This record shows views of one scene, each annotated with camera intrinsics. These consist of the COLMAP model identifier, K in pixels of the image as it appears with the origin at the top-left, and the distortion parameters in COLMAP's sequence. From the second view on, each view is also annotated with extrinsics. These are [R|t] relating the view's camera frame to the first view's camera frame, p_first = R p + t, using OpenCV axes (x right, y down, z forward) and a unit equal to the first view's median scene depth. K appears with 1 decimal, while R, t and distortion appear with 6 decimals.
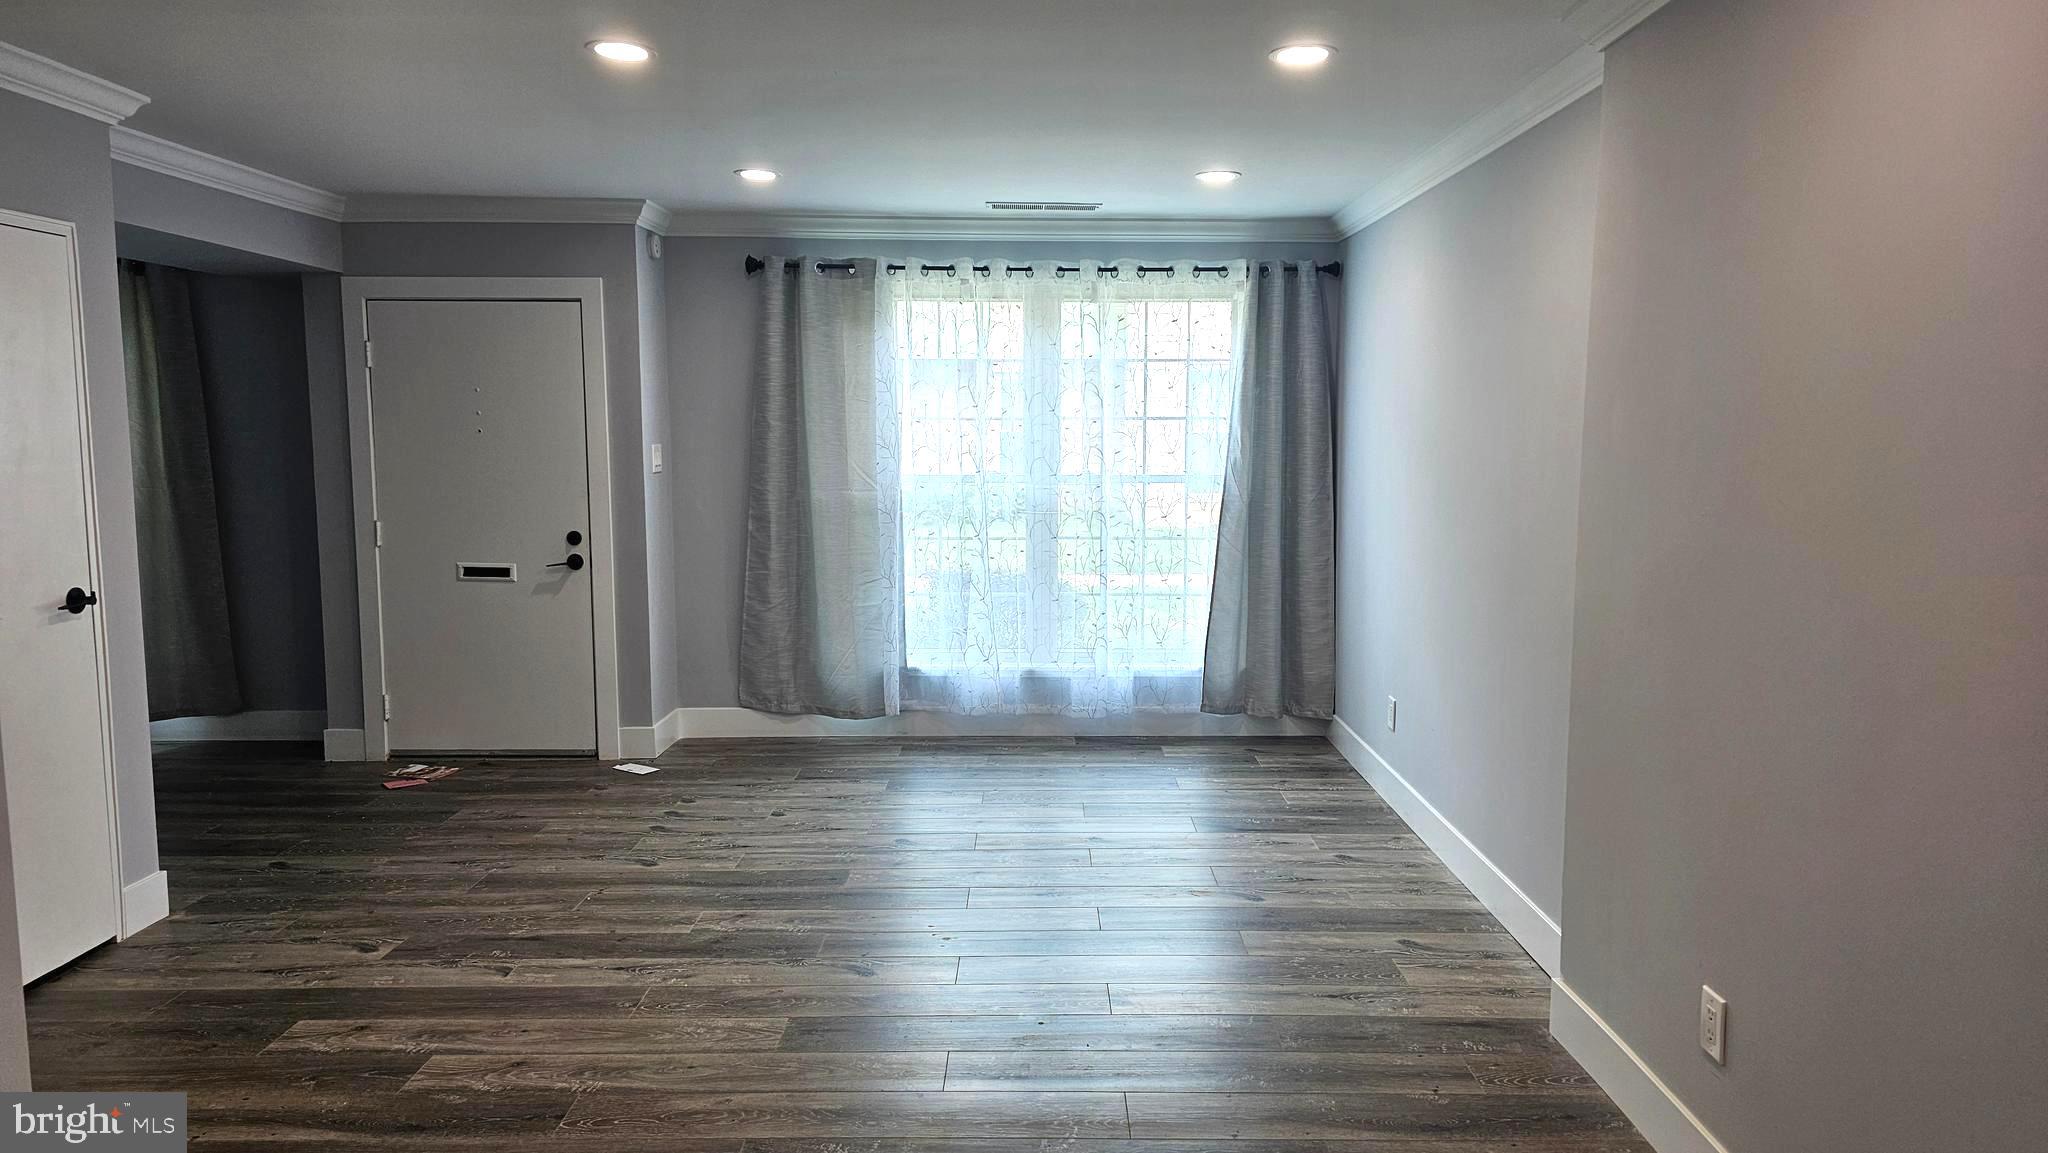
lens RADIAL K [[1366.4, 0, 1036.6], [0, 1366.4, 571.4], [0, 0, 1]] dist [0.054674, -0.044748]
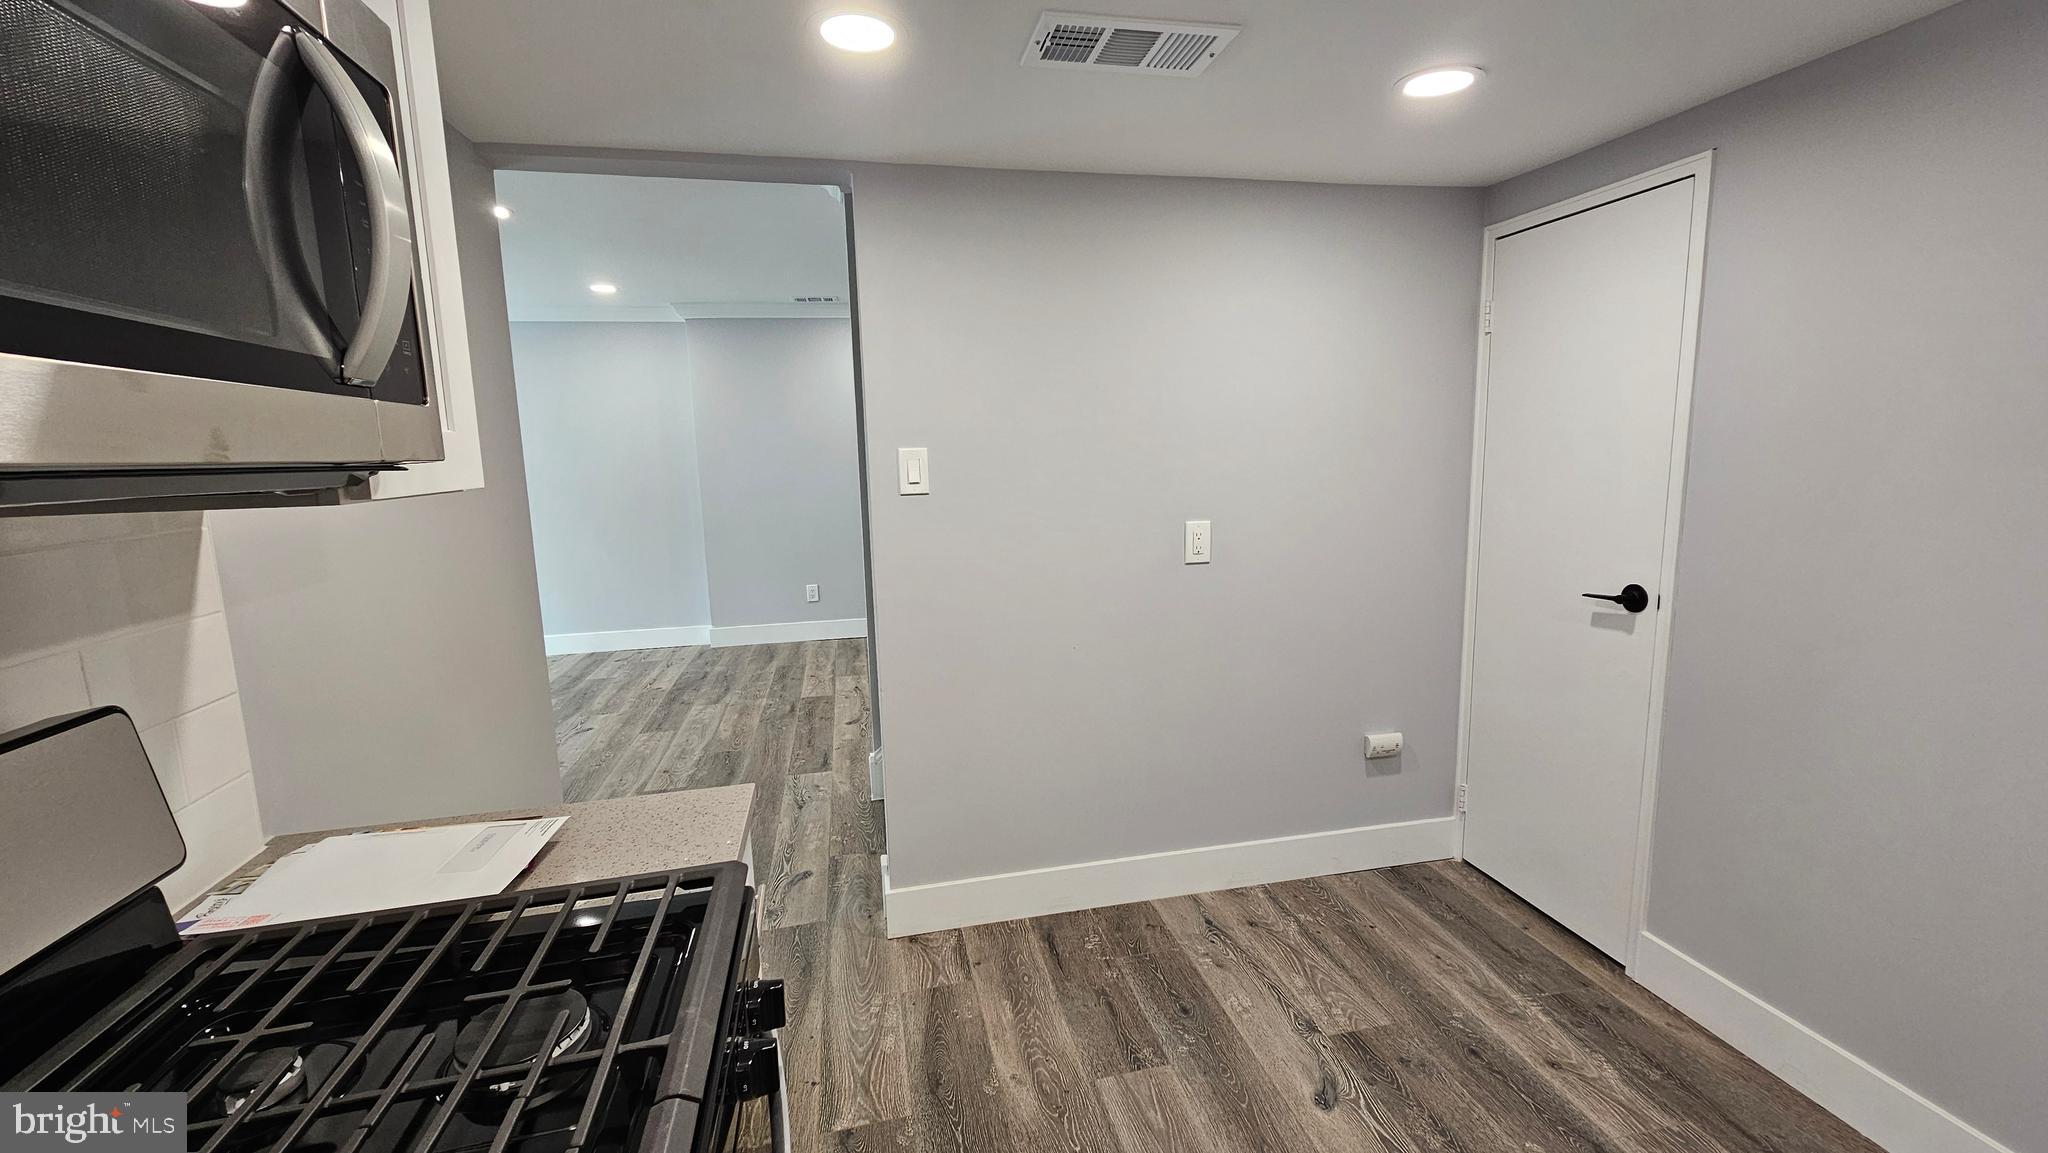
lens RADIAL K [[836.7, 0, 1032.5], [0, 836.7, 561.7], [0, 0, 1]] dist [-0.004419, 0.000030]
pose [[-0.215227, -0.129338, 0.967961, -1.126940], [0.125709, 0.979275, 0.158802, -0.034392], [-0.968439, 0.155860, -0.194508, 0.495027]]
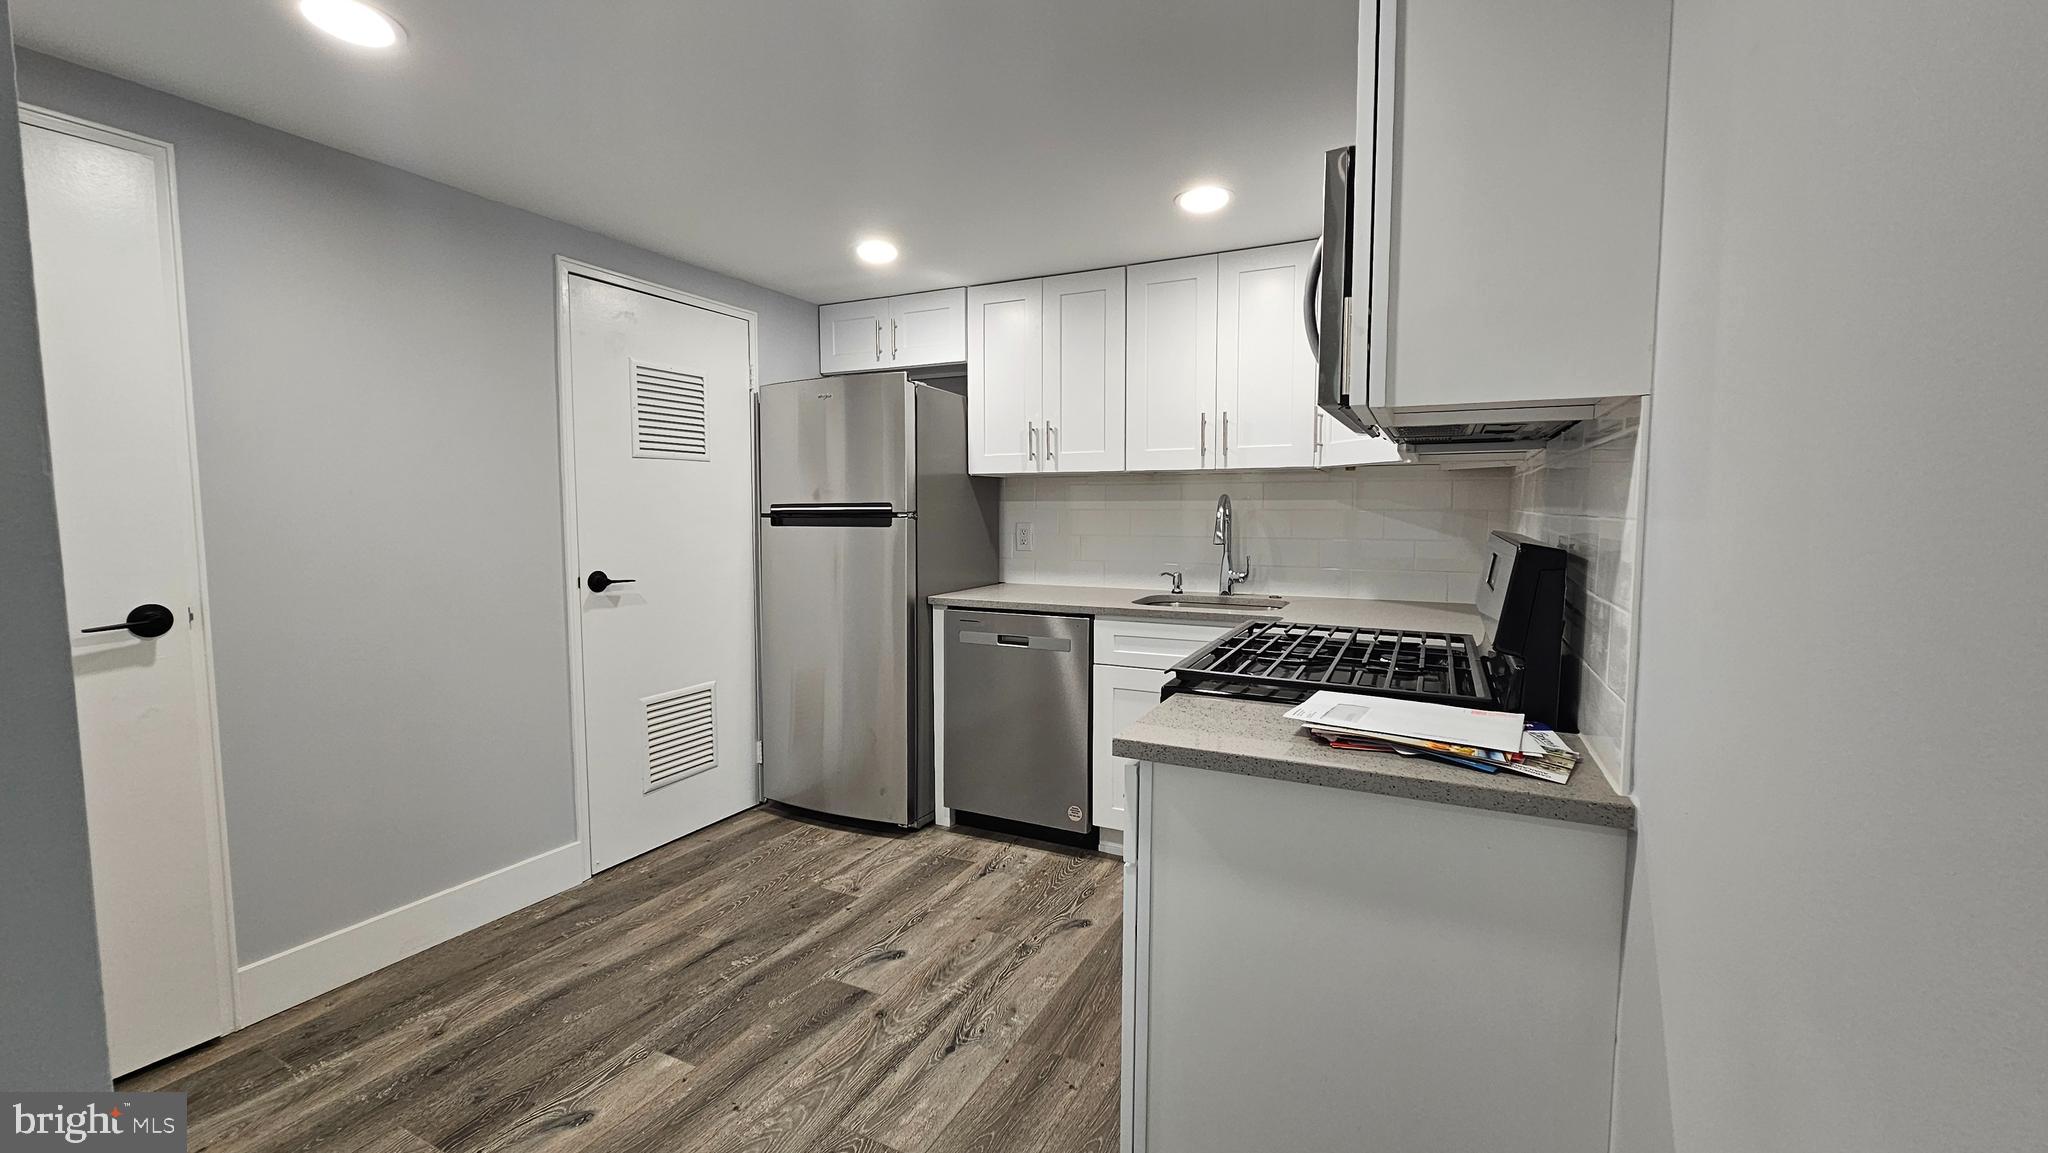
lens RADIAL K [[836.7, 0, 1027.0], [0, 836.7, 578.5], [0, 0, 1]] dist [-0.004419, 0.000030]
pose [[-0.450942, 0.075172, -0.889382, -0.581771], [-0.098164, 0.986225, 0.133130, -0.013135], [0.887139, 0.147339, -0.437351, 0.630489]]
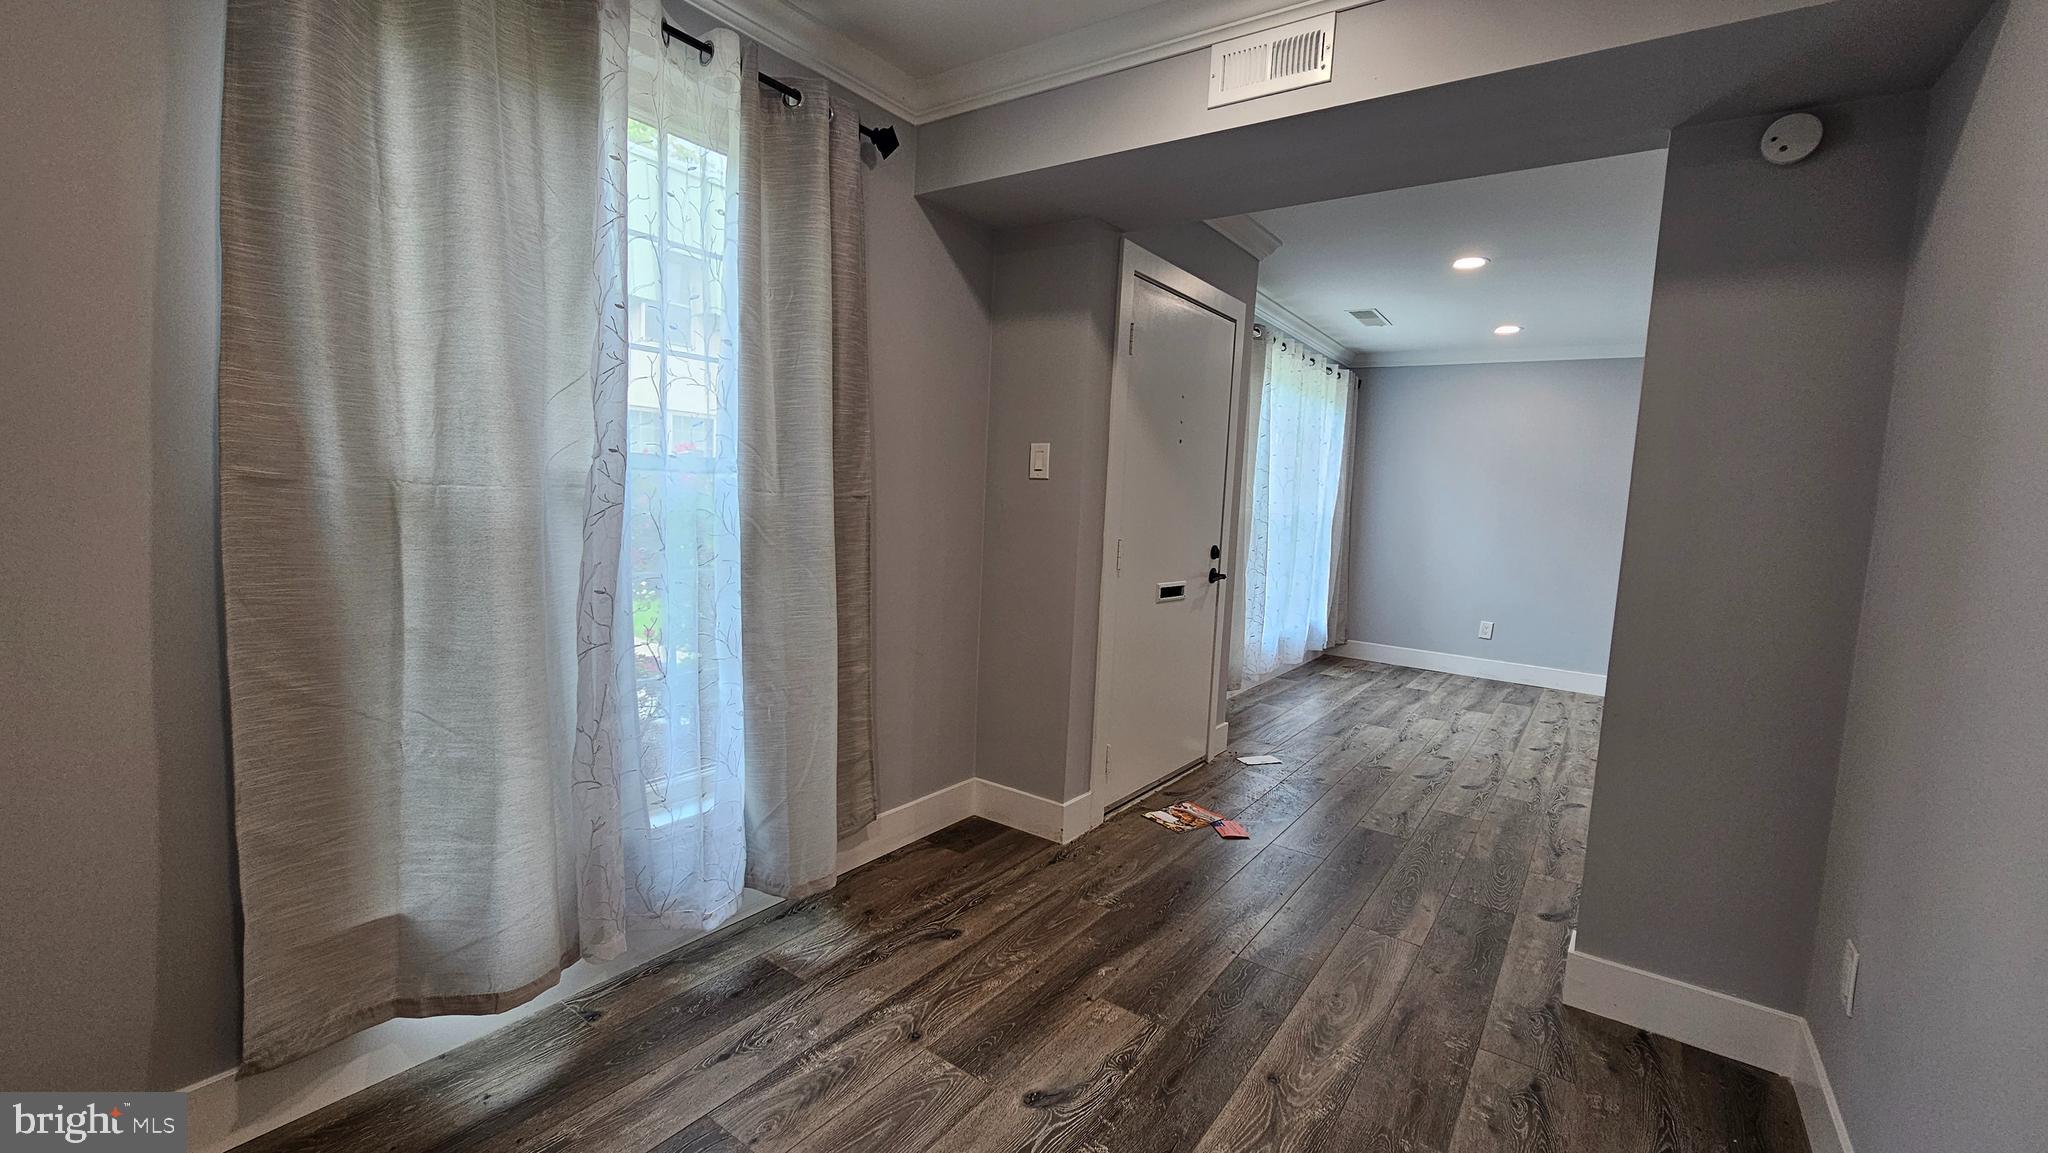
lens RADIAL K [[836.7, 0, 1036.8], [0, 836.7, 583.8], [0, 0, 1]] dist [-0.004419, 0.000030]
pose [[0.576549, -0.062885, 0.814639, -1.241470], [0.037864, 0.998019, 0.050243, -0.050081], [-0.816185, 0.001878, 0.577788, 1.013050]]
